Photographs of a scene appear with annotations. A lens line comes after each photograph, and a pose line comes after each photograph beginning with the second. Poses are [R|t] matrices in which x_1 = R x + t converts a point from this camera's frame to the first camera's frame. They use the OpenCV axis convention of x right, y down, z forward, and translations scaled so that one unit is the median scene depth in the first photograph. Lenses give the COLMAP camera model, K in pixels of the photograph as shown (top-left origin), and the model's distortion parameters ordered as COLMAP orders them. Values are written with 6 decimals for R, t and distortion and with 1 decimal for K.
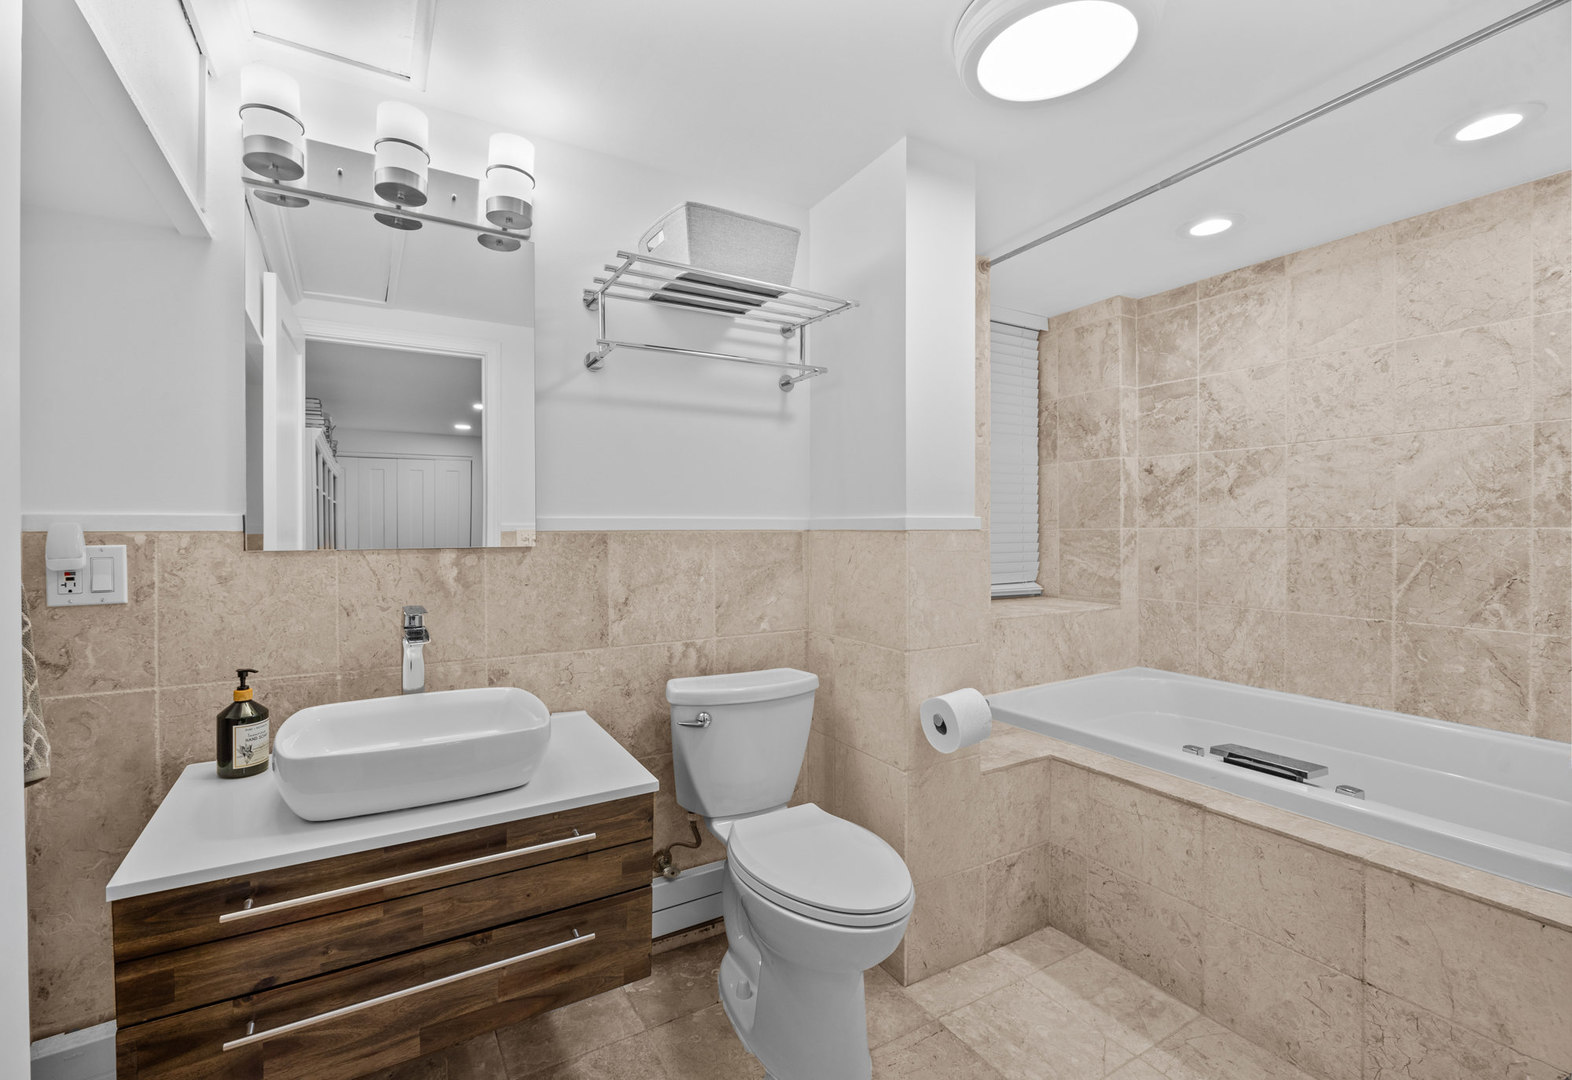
lens RADIAL K [[707.8, 0, 781.8], [0, 707.8, 532.9], [0, 0, 1]] dist [-0.001971, -0.000556]
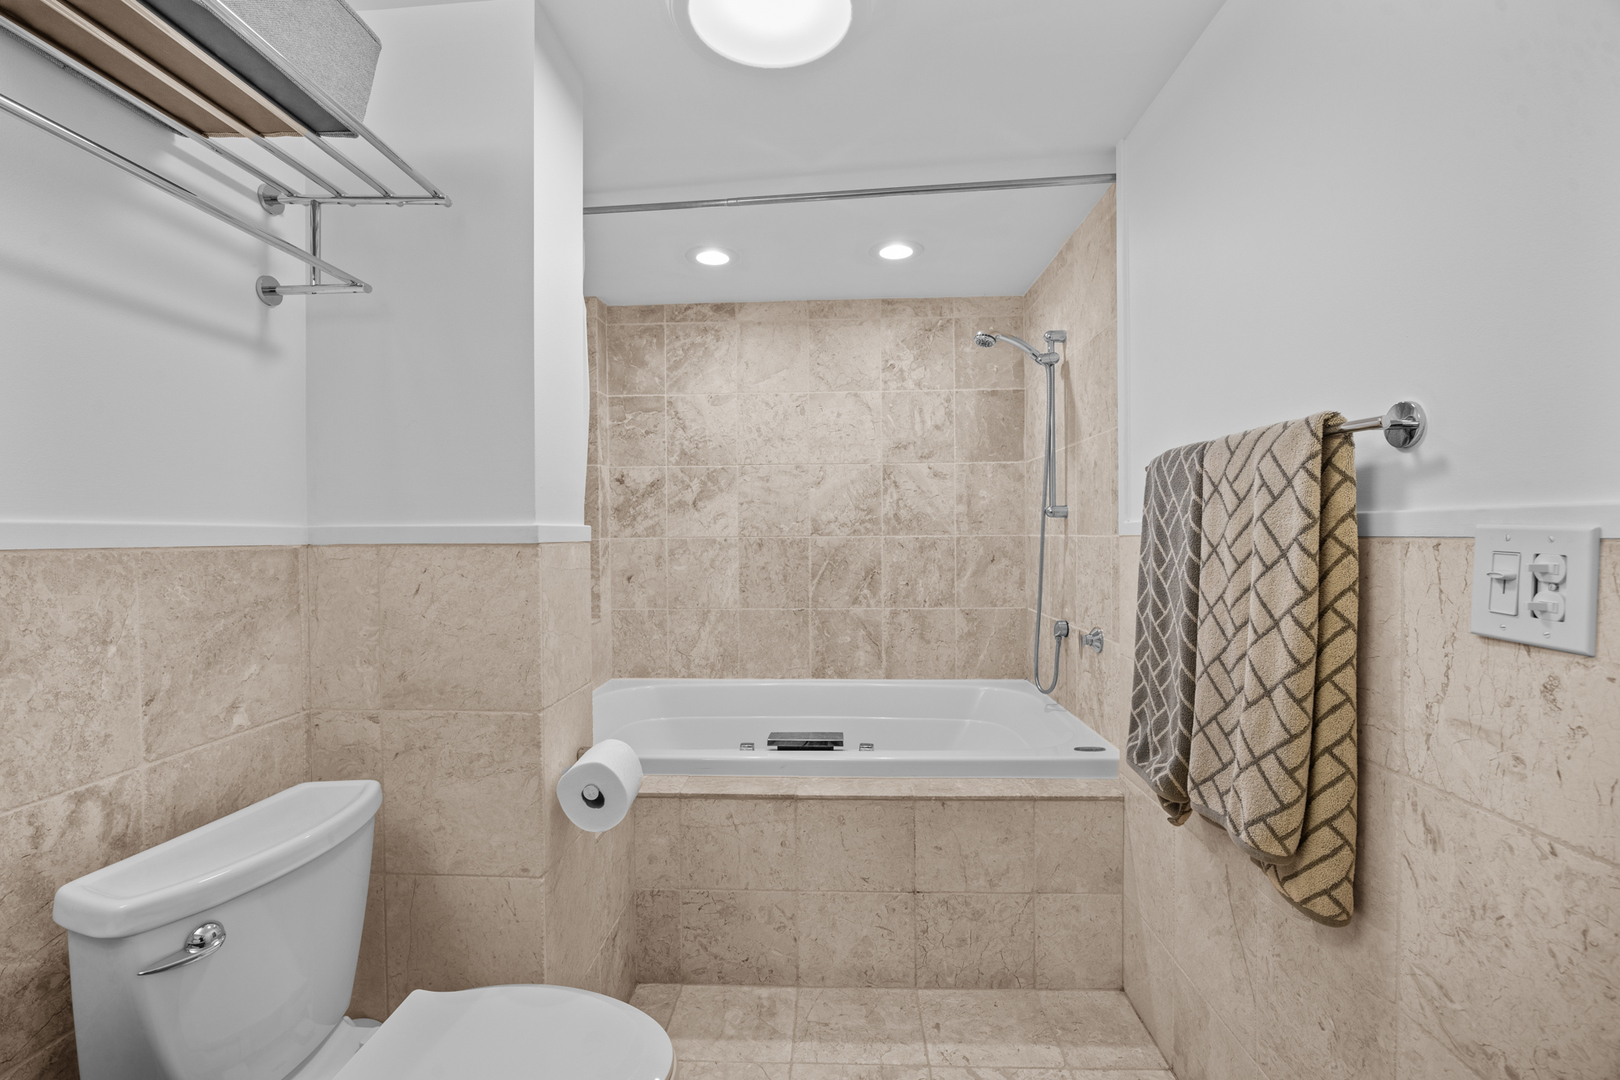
lens RADIAL K [[706.0, 0, 808.4], [0, 706.0, 542.4], [0, 0, 1]] dist [-0.010408, 0.001043]
pose [[0.541388, -0.011551, 0.840693, -0.246734], [0.012665, 0.999904, 0.005583, -0.004552], [-0.840677, 0.007625, 0.541483, 0.336566]]
